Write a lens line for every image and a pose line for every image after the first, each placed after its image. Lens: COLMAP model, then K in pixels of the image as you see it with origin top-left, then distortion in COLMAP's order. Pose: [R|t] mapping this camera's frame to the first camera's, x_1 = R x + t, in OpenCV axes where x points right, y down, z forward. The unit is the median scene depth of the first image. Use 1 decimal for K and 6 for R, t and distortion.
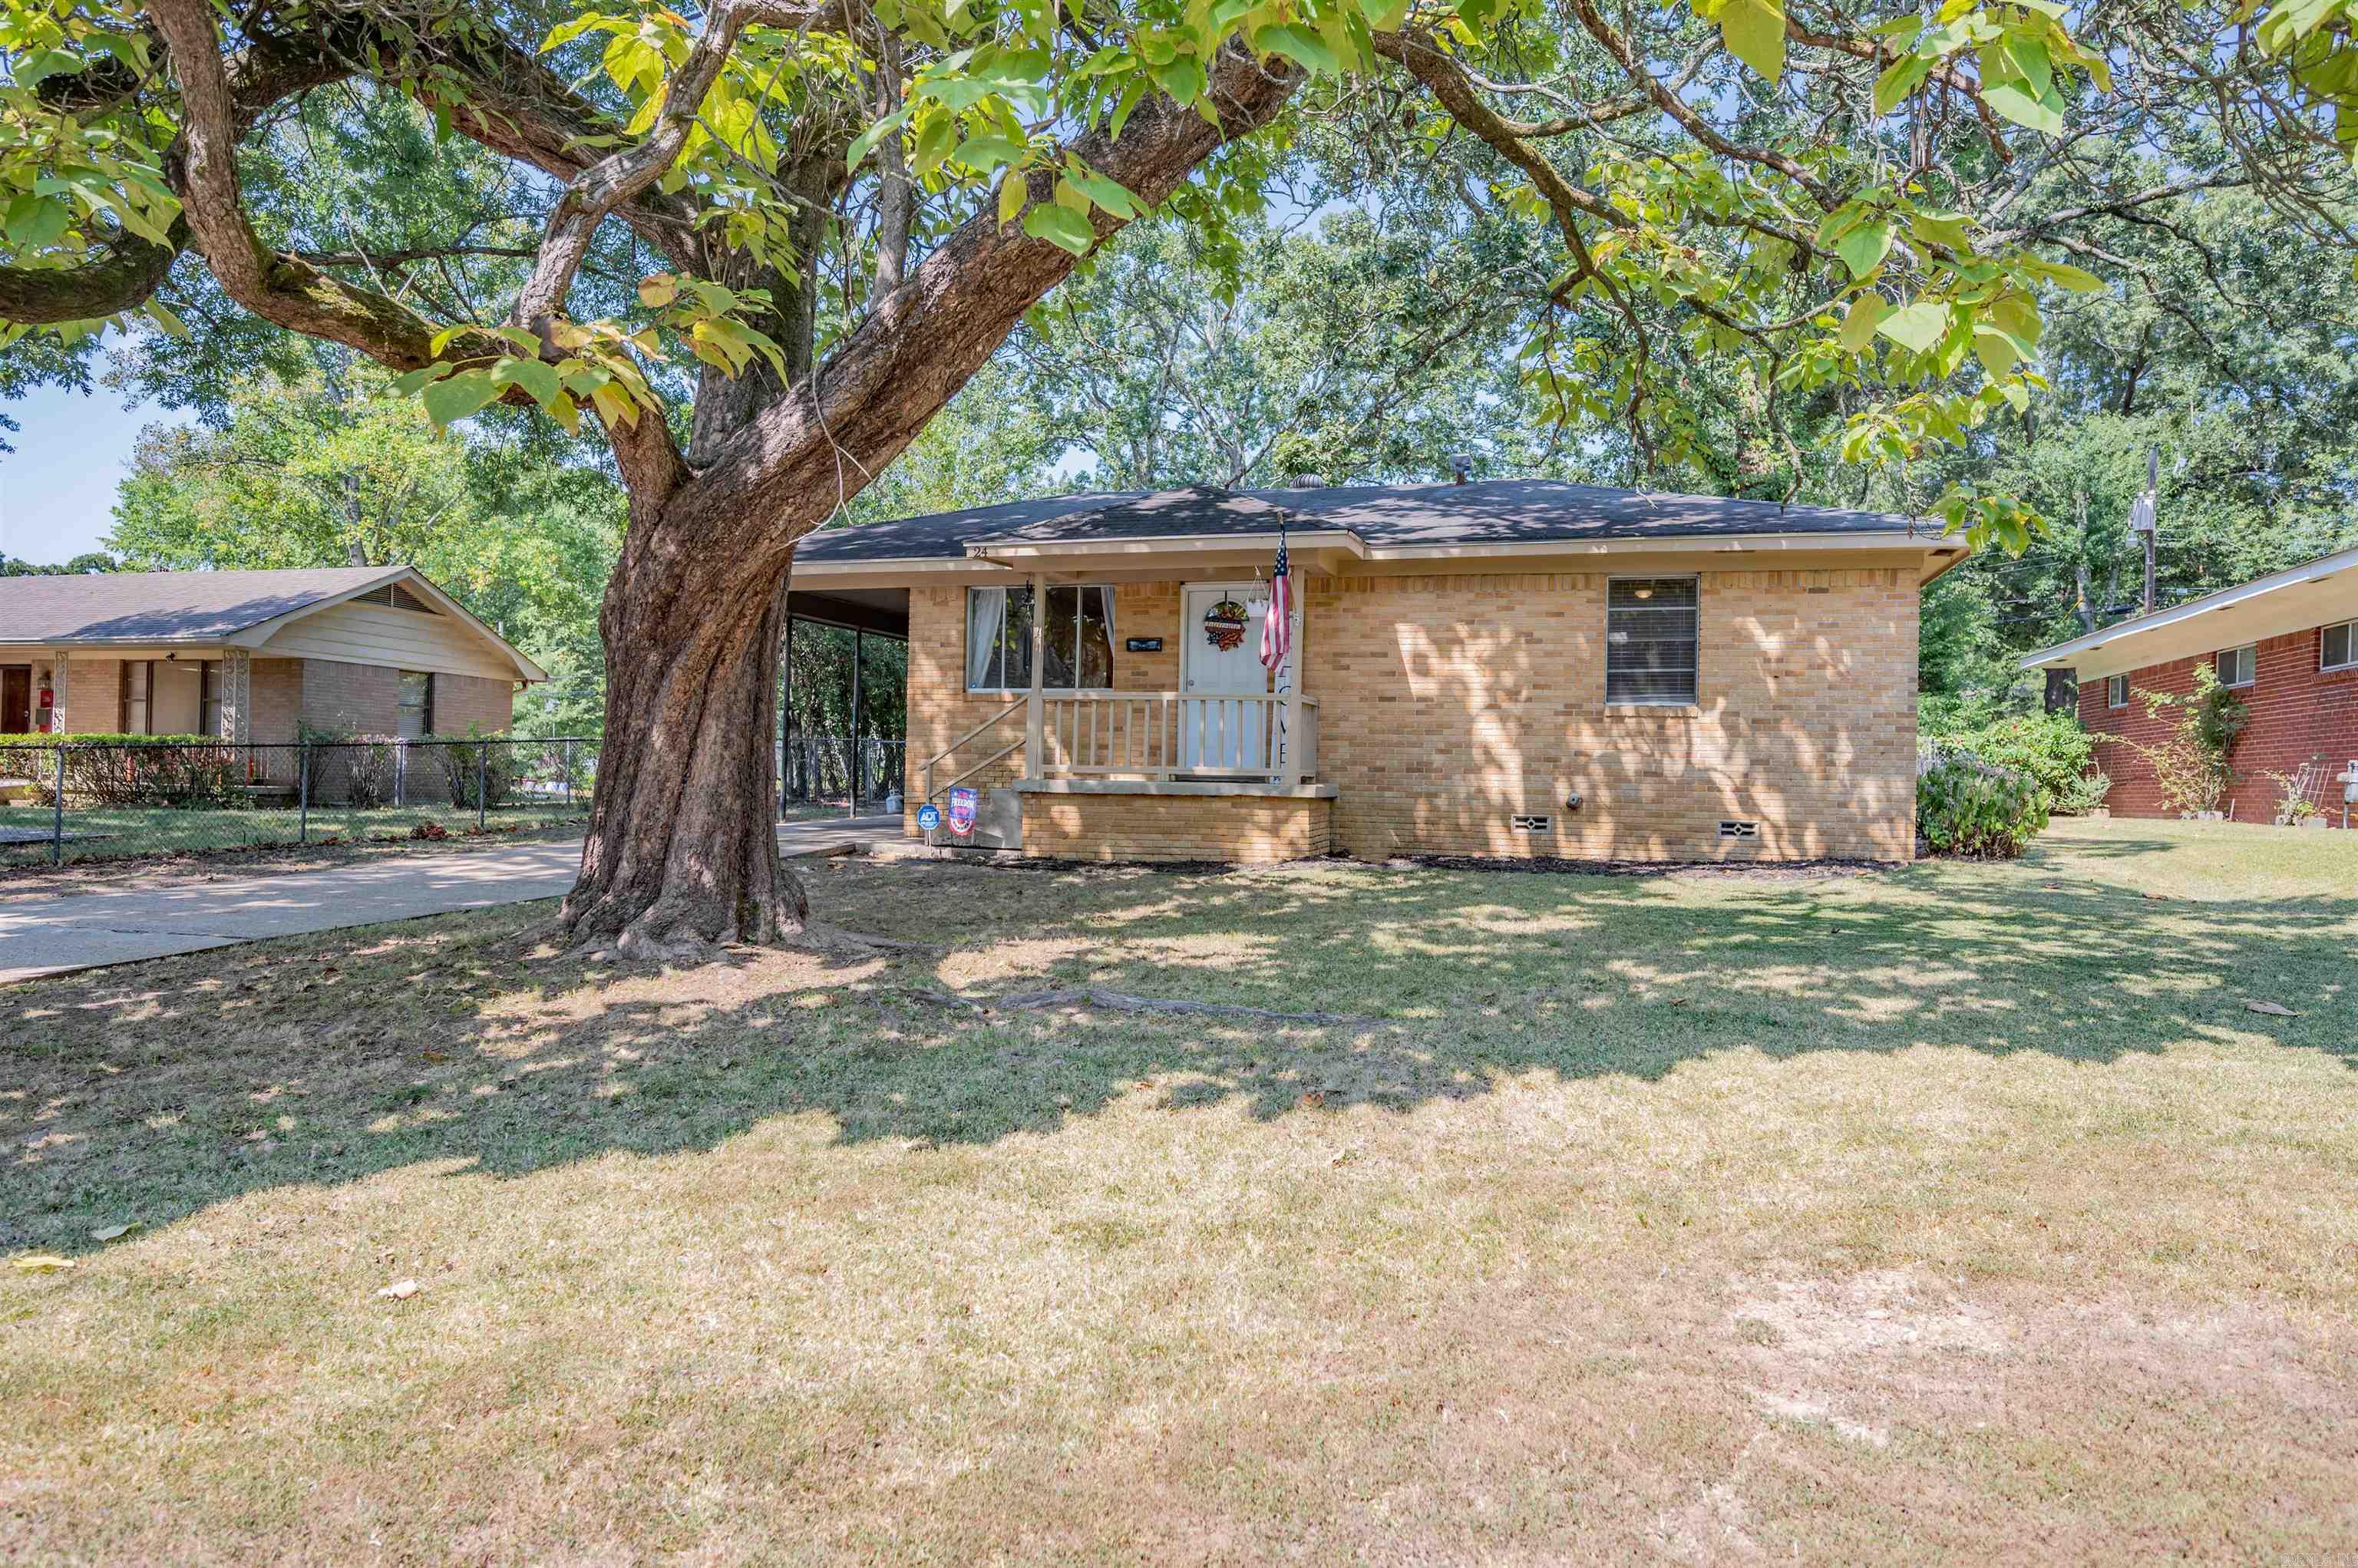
lens RADIAL K [[1450.5, 0, 1166.2], [0, 1450.5, 796.1], [0, 0, 1]] dist [-0.005287, 0.000164]
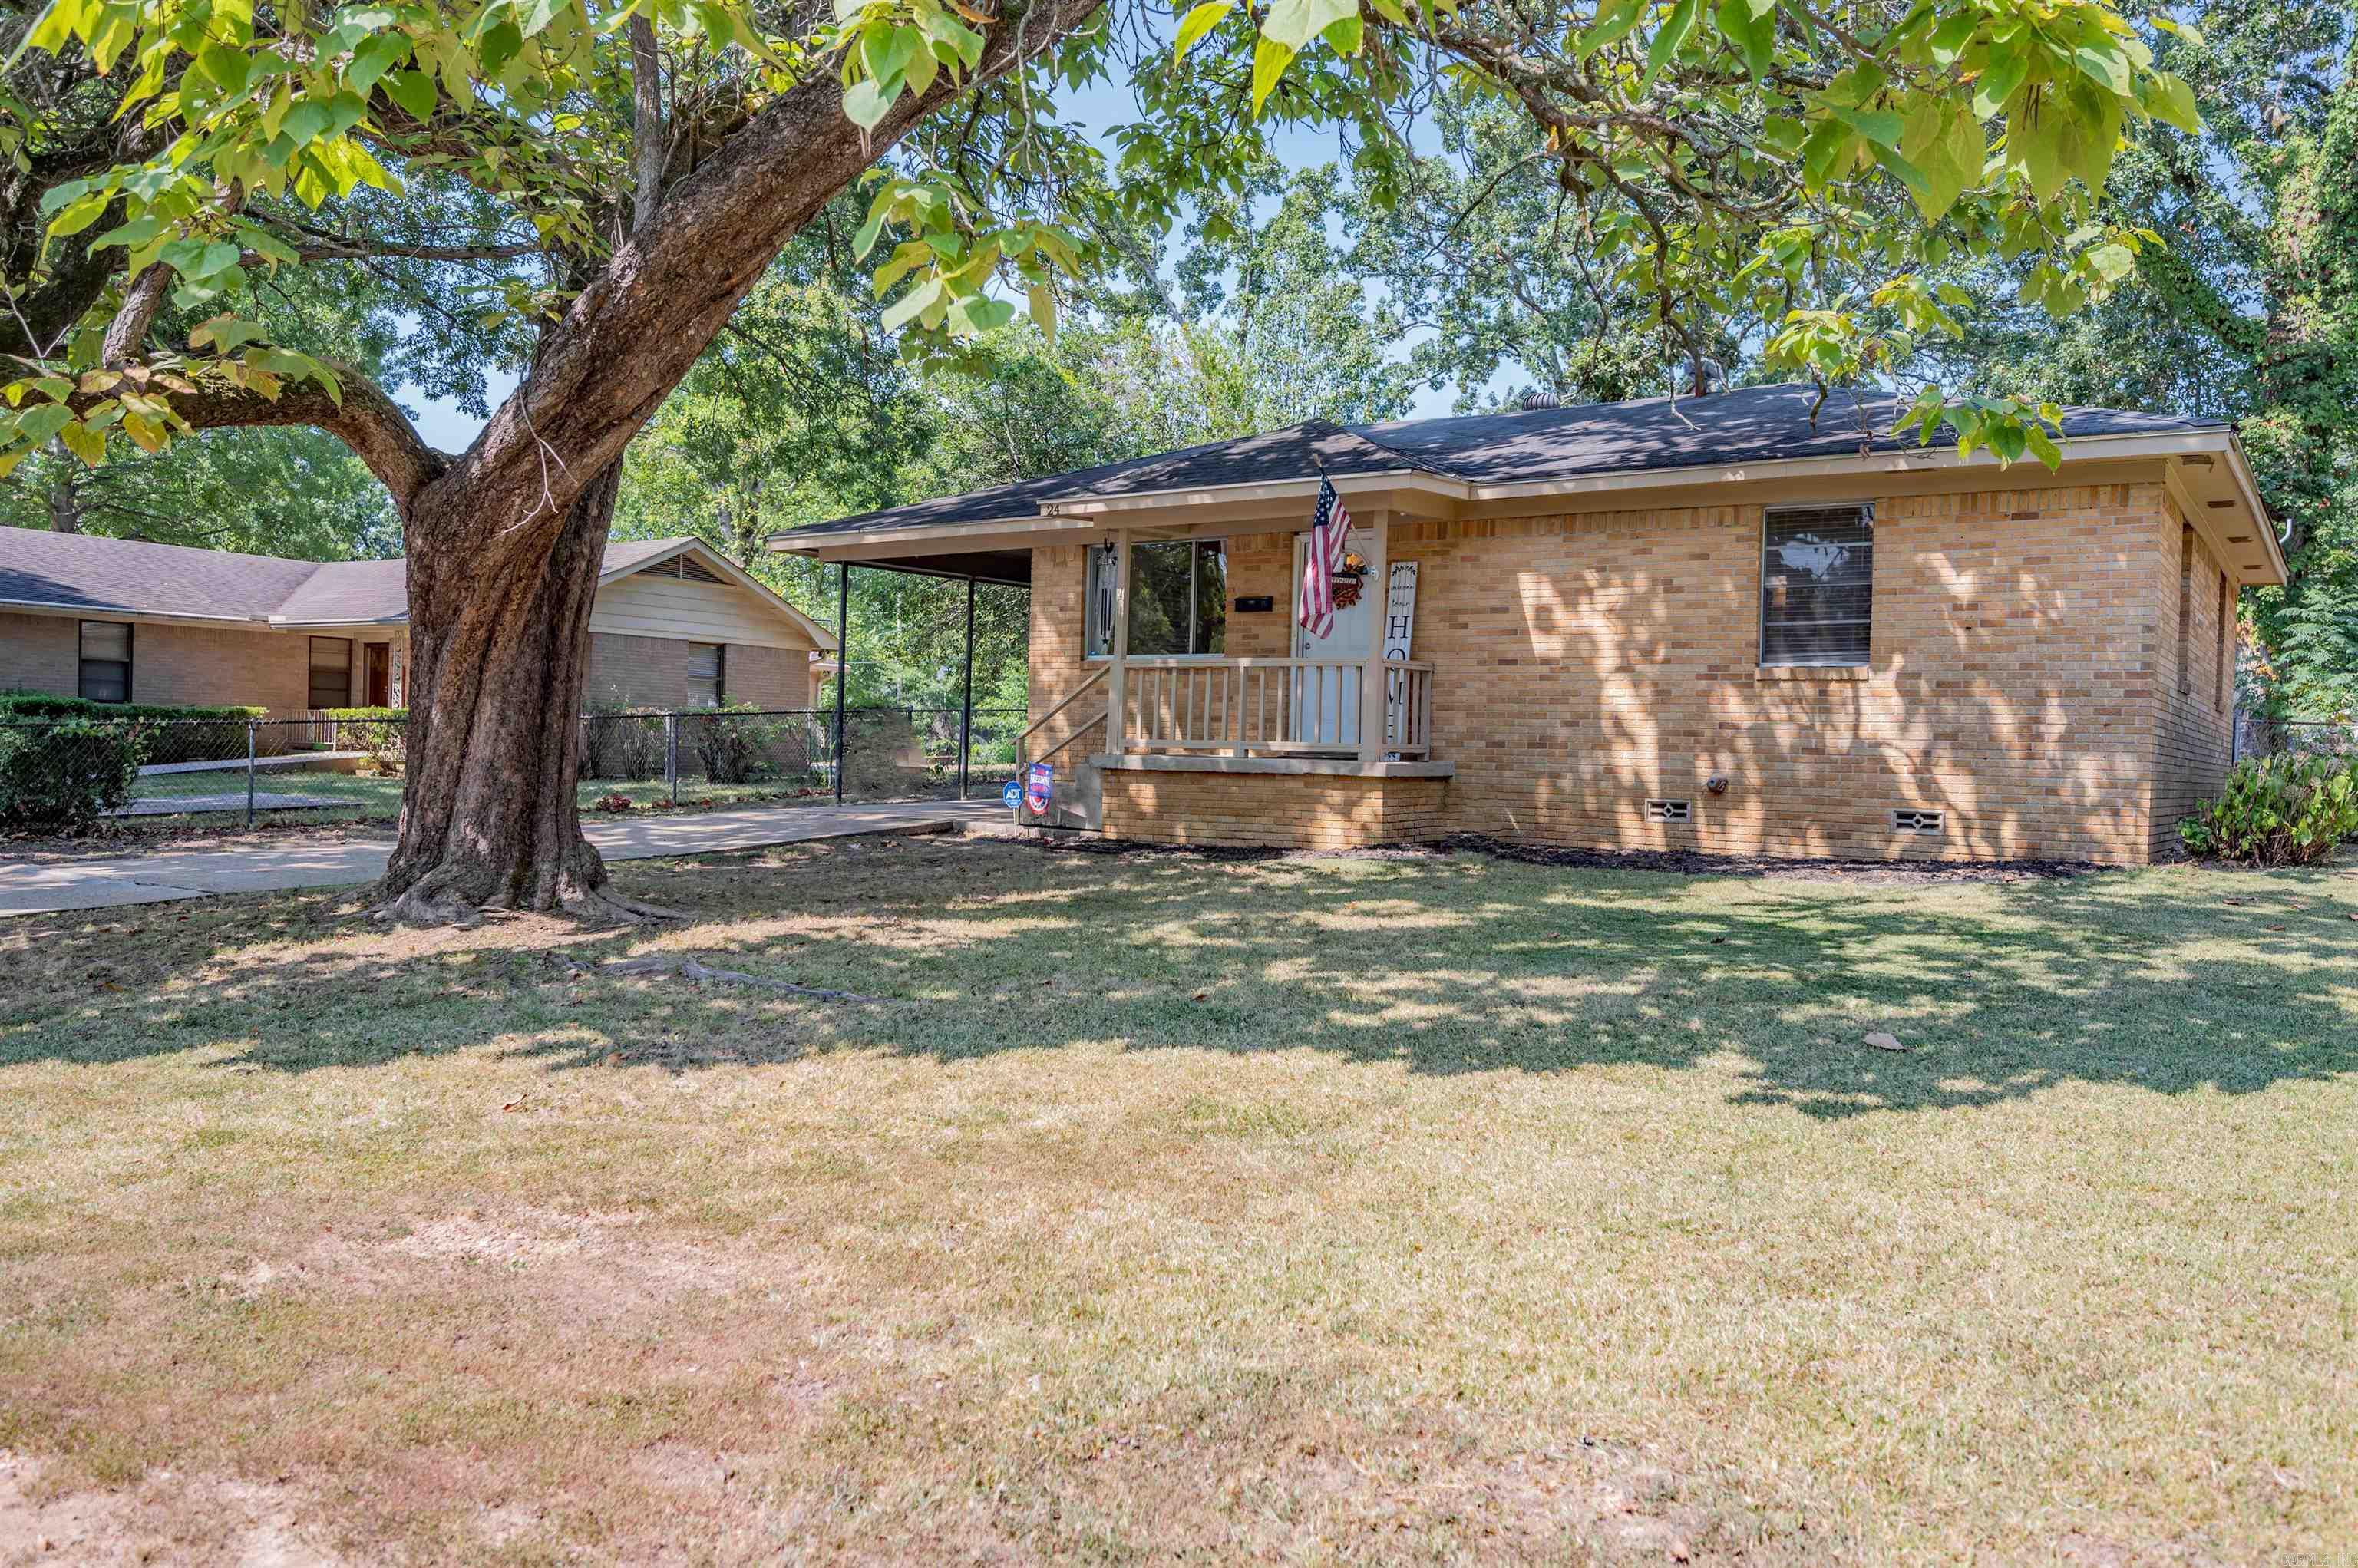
lens RADIAL K [[1768.2, 0, 1305.9], [0, 1768.2, 793.4], [0, 0, 1]] dist [-0.002087, -0.003796]
pose [[0.948665, 0.010142, -0.316119, 0.380693], [-0.006644, 0.999904, 0.012141, -0.001276], [0.316212, -0.009418, 0.948642, -0.025888]]
